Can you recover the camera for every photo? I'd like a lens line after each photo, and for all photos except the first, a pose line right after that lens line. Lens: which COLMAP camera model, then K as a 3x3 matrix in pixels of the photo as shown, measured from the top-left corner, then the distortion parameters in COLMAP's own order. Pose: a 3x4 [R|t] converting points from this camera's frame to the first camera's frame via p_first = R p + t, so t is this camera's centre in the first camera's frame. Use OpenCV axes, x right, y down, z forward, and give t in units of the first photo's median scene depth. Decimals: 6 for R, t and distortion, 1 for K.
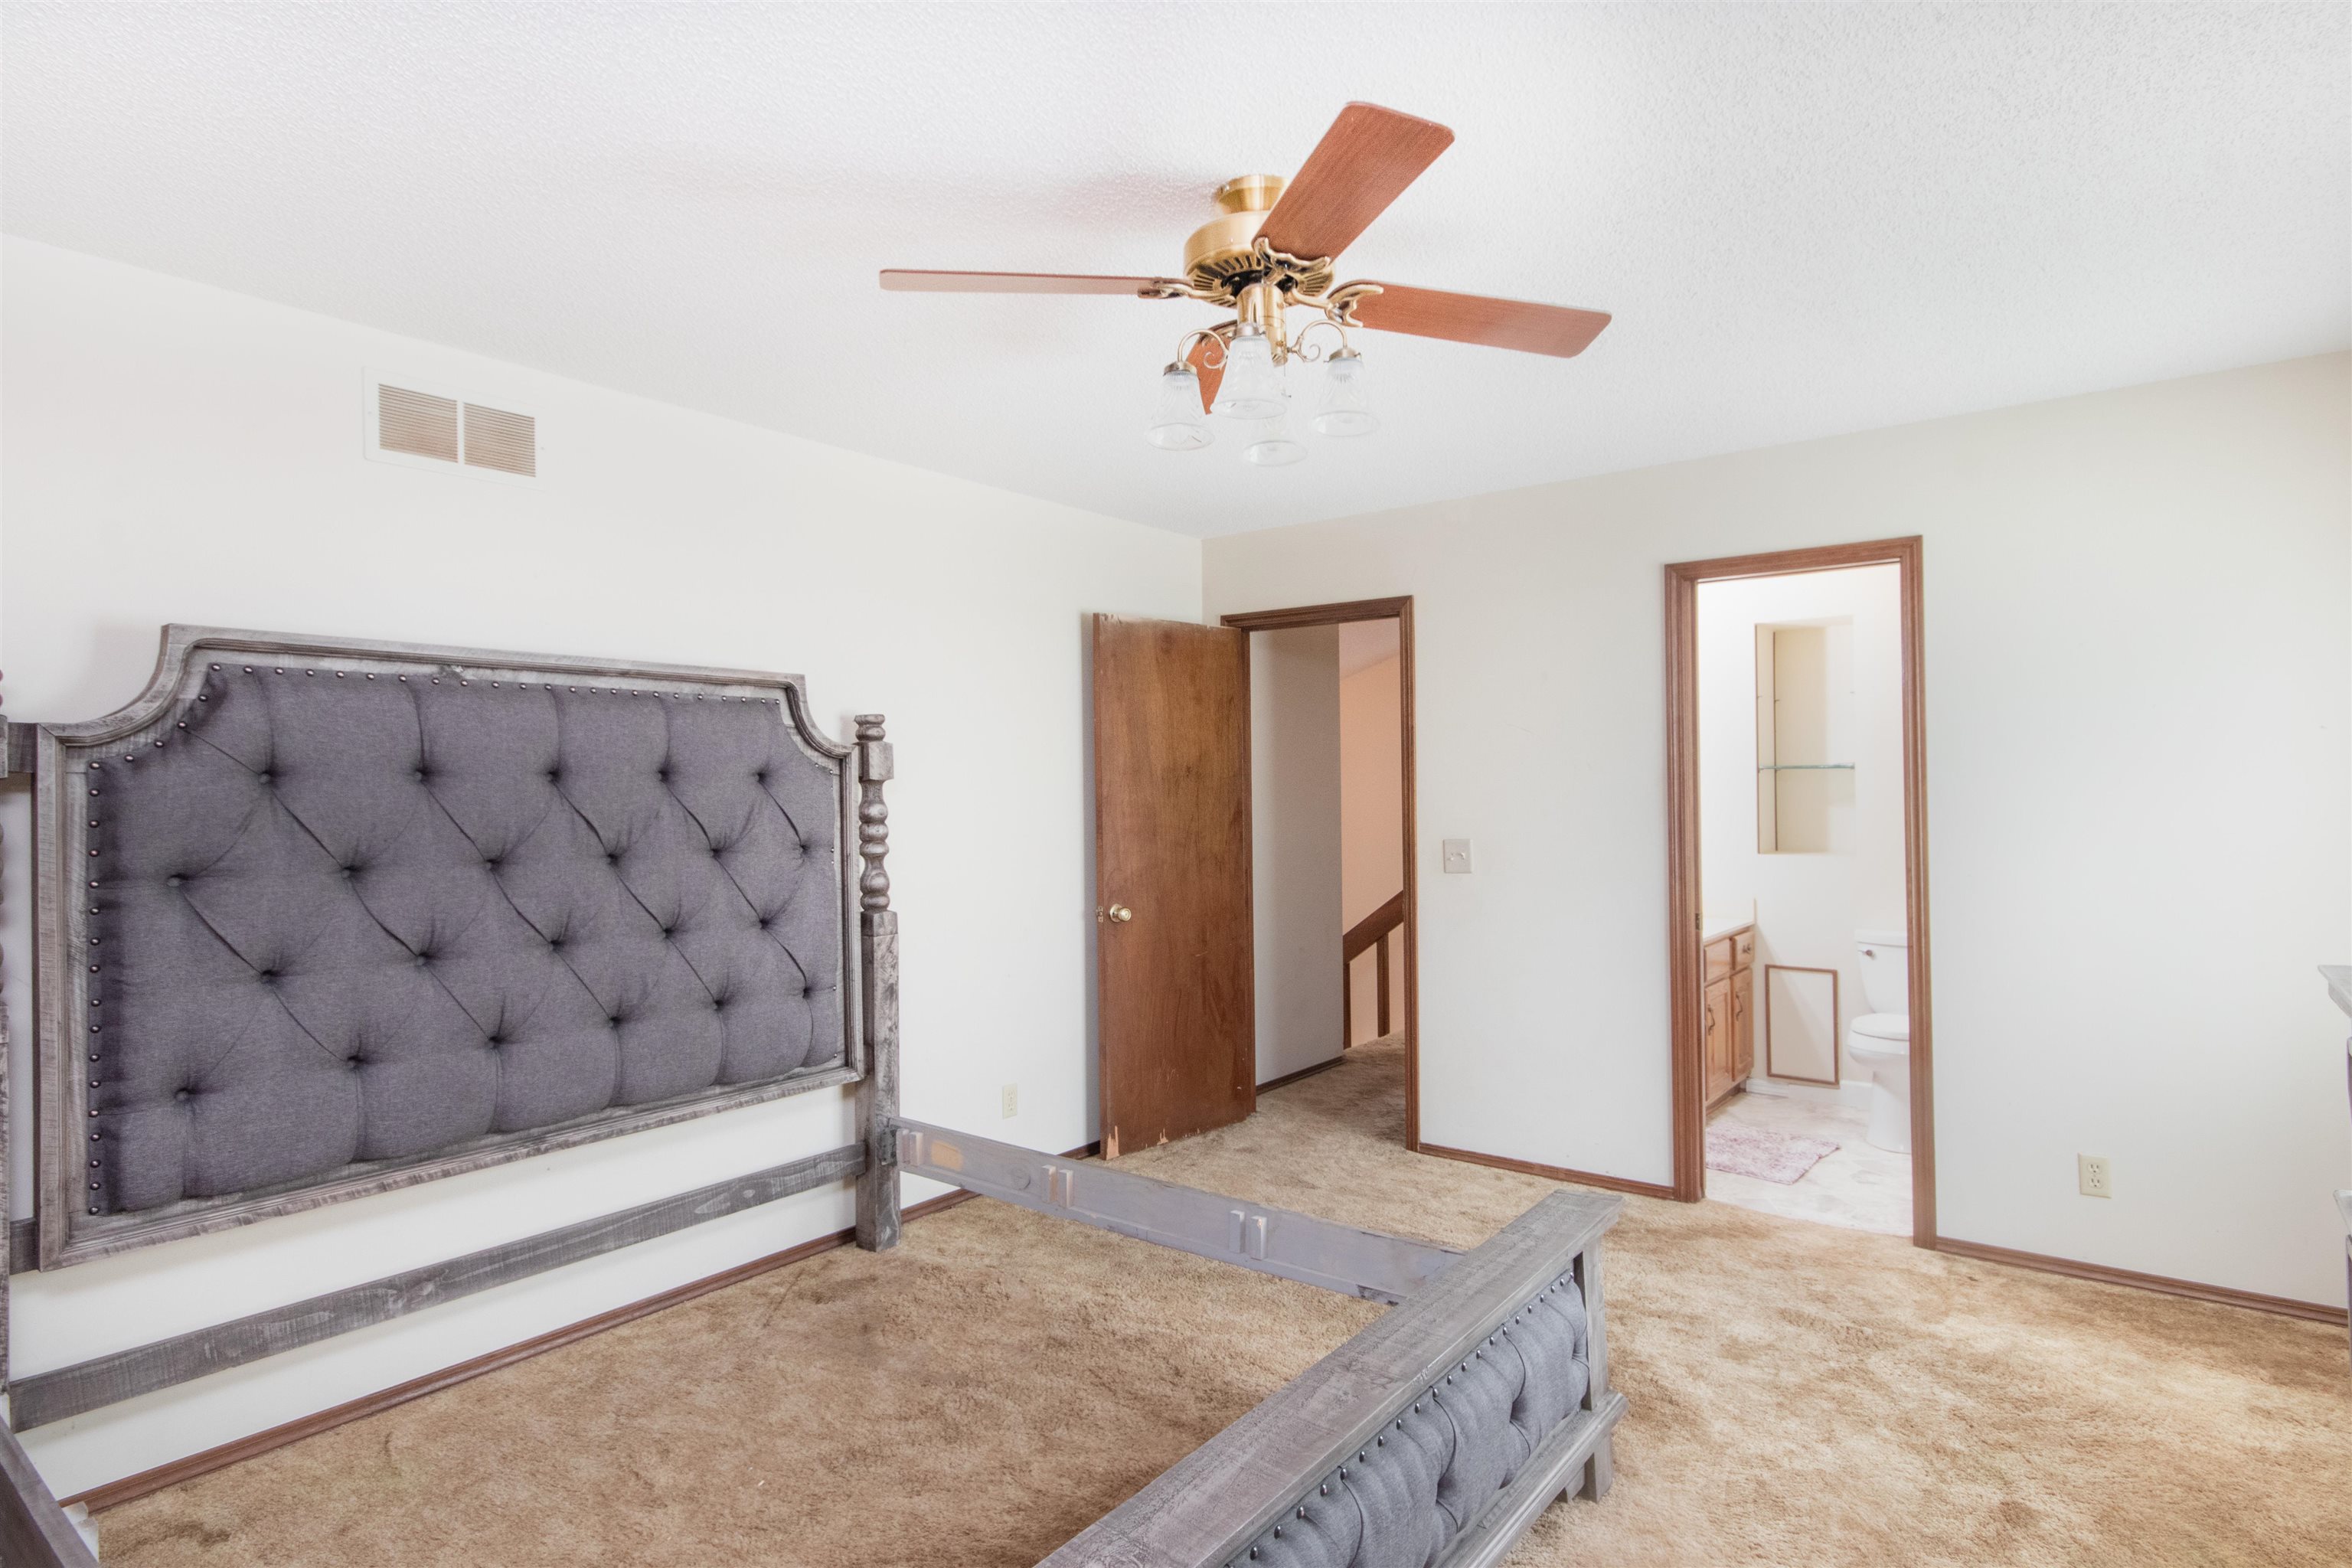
lens RADIAL K [[1227.4, 0, 1188.0], [0, 1227.4, 790.6], [0, 0, 1]] dist [0.007368, -0.000108]
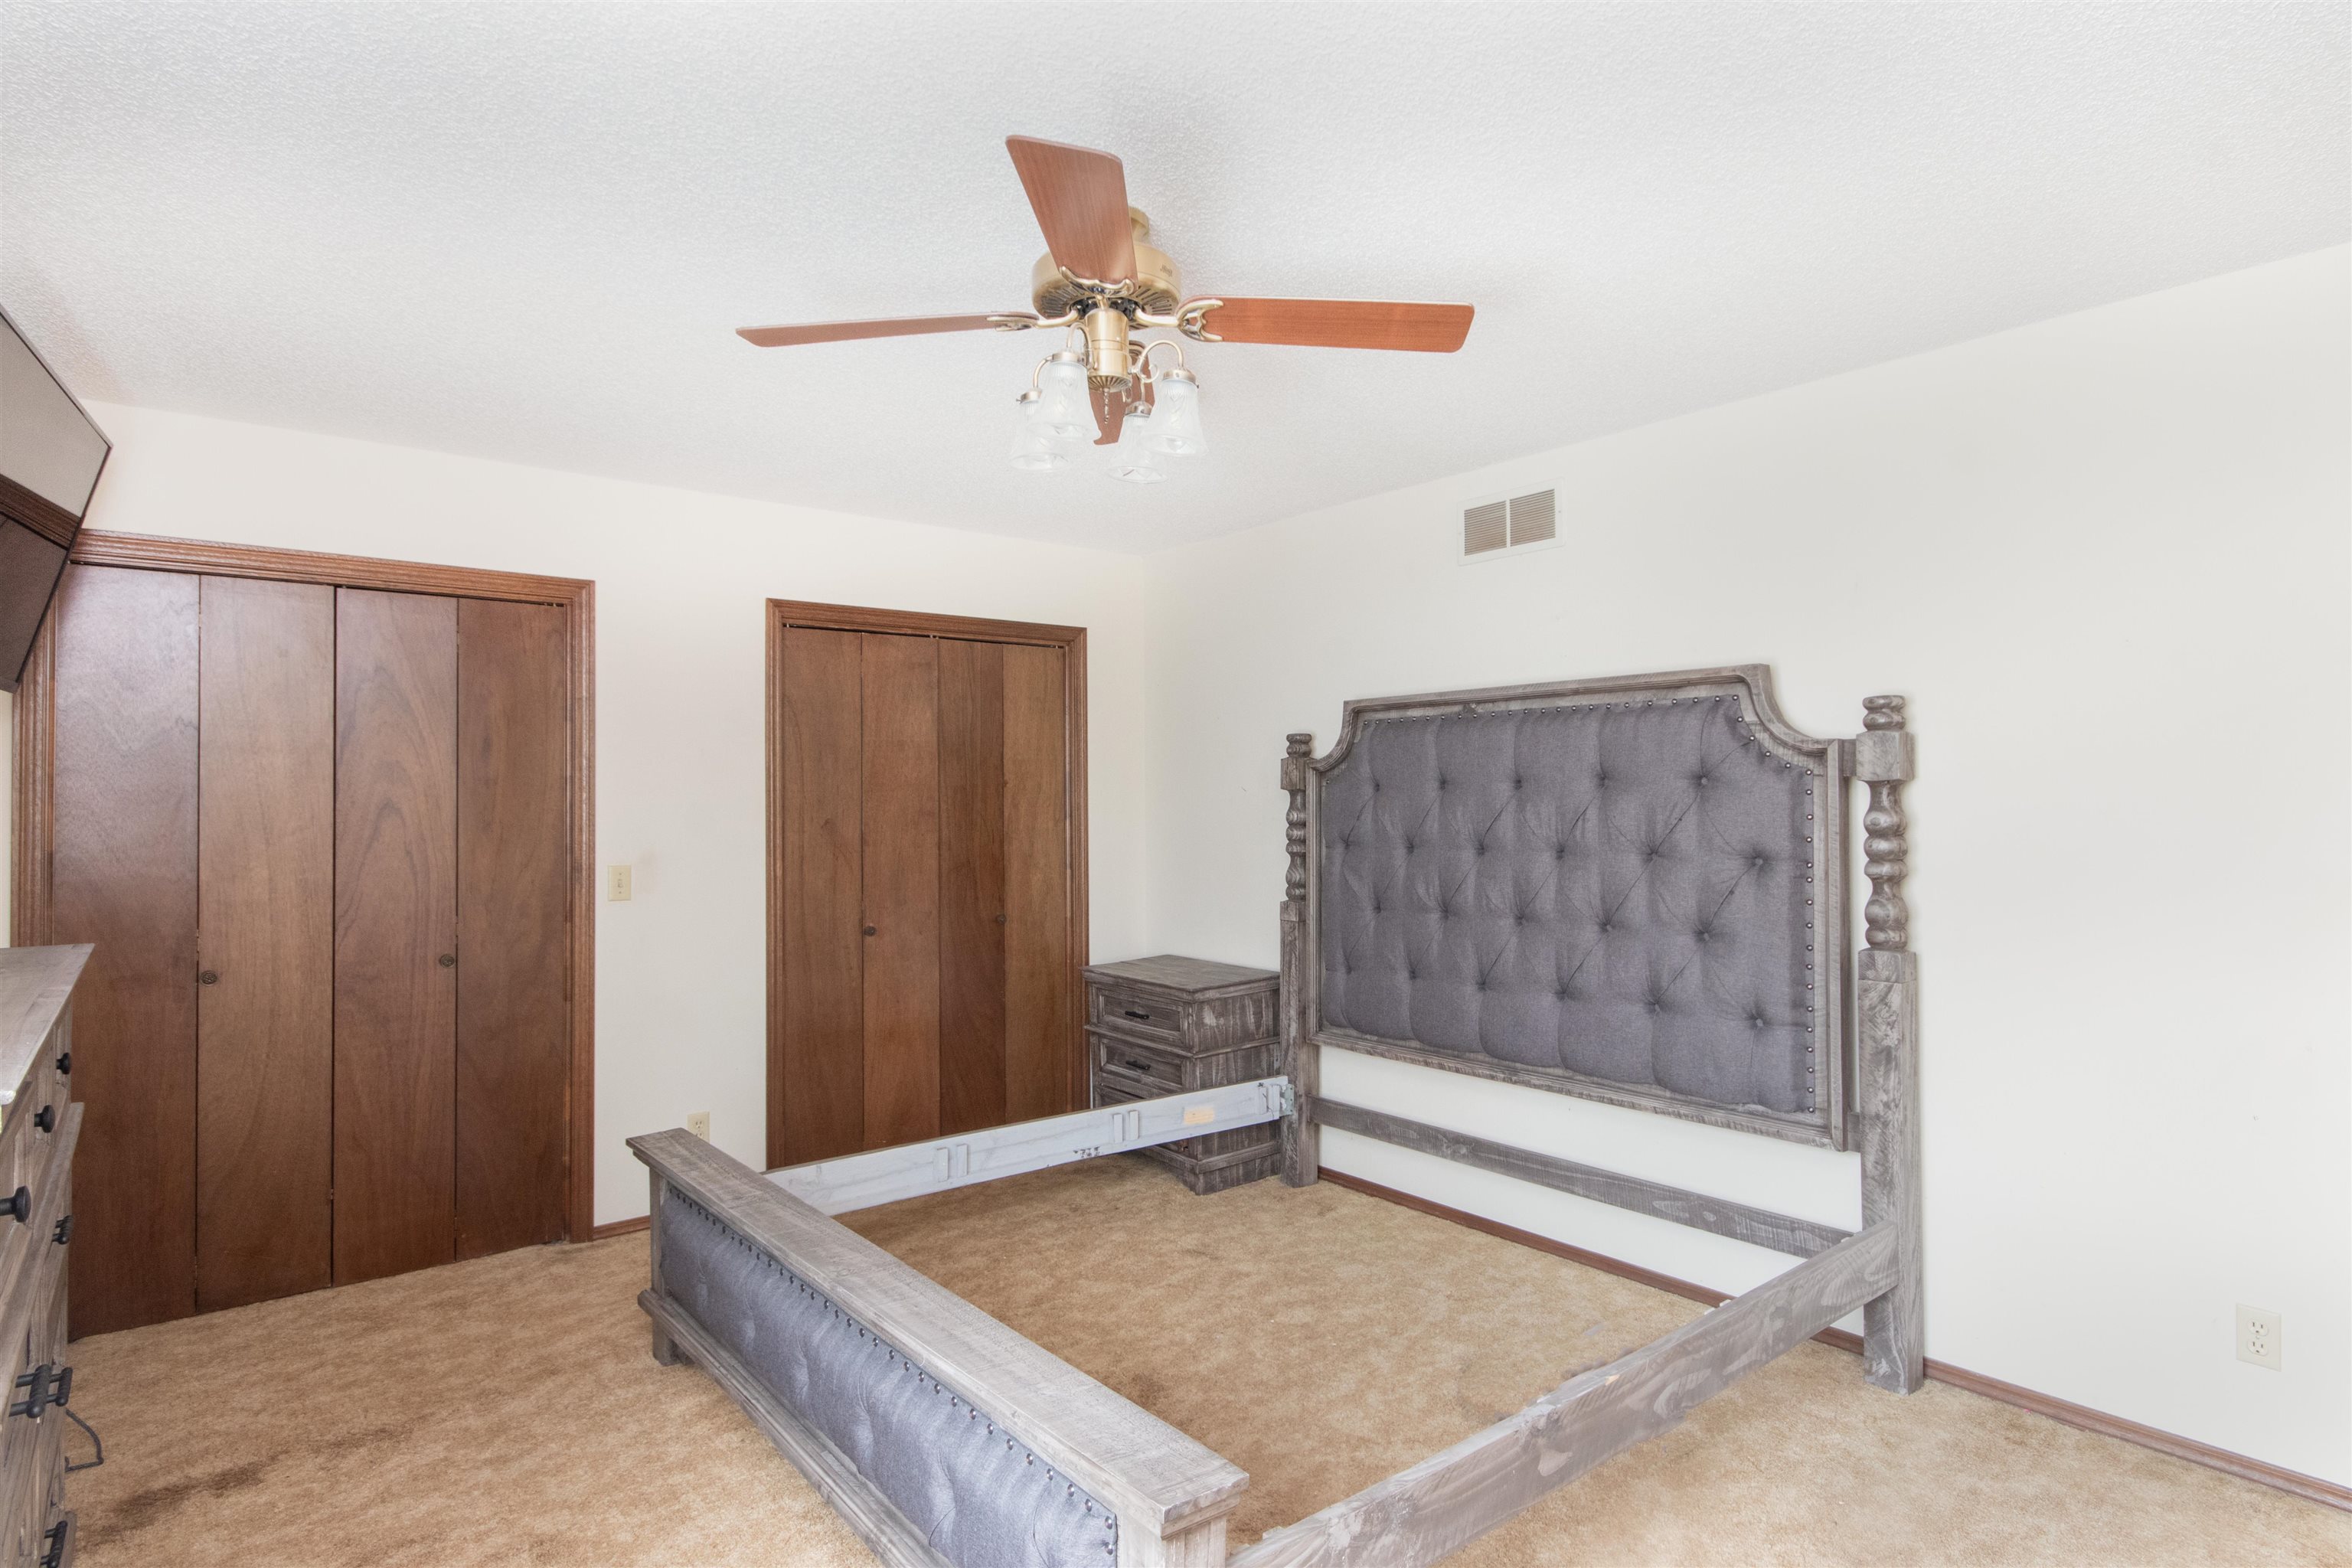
lens RADIAL K [[1227.4, 0, 1188.0], [0, 1227.4, 784.6], [0, 0, 1]] dist [0.007368, -0.000108]
pose [[-0.224546, 0.000188, -0.974464, 0.710156], [0.011627, 0.999929, -0.002487, -0.010515], [0.974394, -0.011889, -0.224532, 0.880472]]
